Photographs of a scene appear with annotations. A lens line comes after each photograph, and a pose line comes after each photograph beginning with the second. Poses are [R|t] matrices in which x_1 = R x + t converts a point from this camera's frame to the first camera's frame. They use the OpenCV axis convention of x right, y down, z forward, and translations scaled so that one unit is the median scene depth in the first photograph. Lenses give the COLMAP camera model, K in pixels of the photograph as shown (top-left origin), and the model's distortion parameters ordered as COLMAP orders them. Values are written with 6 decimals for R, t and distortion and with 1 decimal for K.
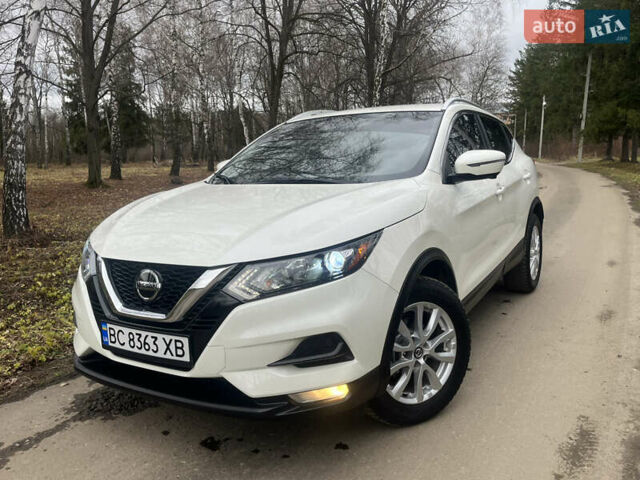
lens RADIAL K [[541.4, 0, 321.3], [0, 541.4, 249.0], [0, 0, 1]] dist [0.039690, -0.018598]
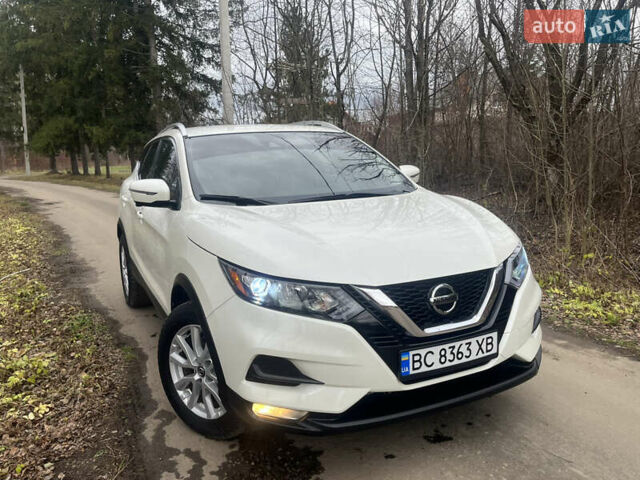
lens RADIAL K [[541.4, 0, 326.8], [0, 541.4, 244.0], [0, 0, 1]] dist [0.039690, -0.018598]
pose [[0.552967, -0.127960, 0.823319, -1.213113], [0.154365, 0.986764, 0.049687, -0.114819], [-0.818779, 0.099616, 0.565400, 0.563777]]
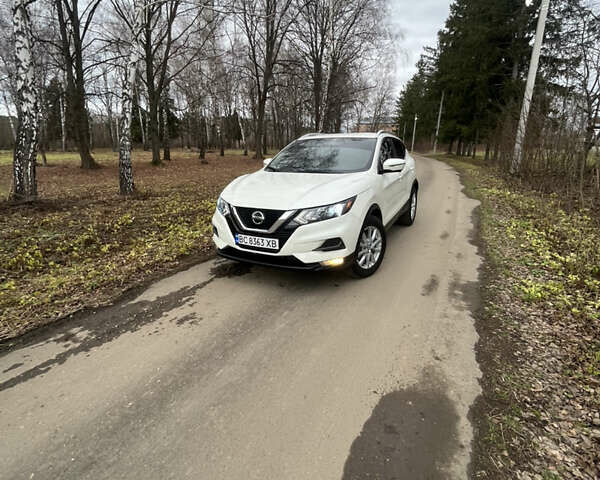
lens RADIAL K [[320.3, 0, 304.0], [0, 320.3, 237.5], [0, 0, 1]] dist [-0.005767, 0.003205]
pose [[0.997845, 0.004470, 0.065455, -0.200618], [-0.011450, 0.994231, 0.106645, 0.001165], [-0.064601, -0.107164, 0.992140, -0.379893]]
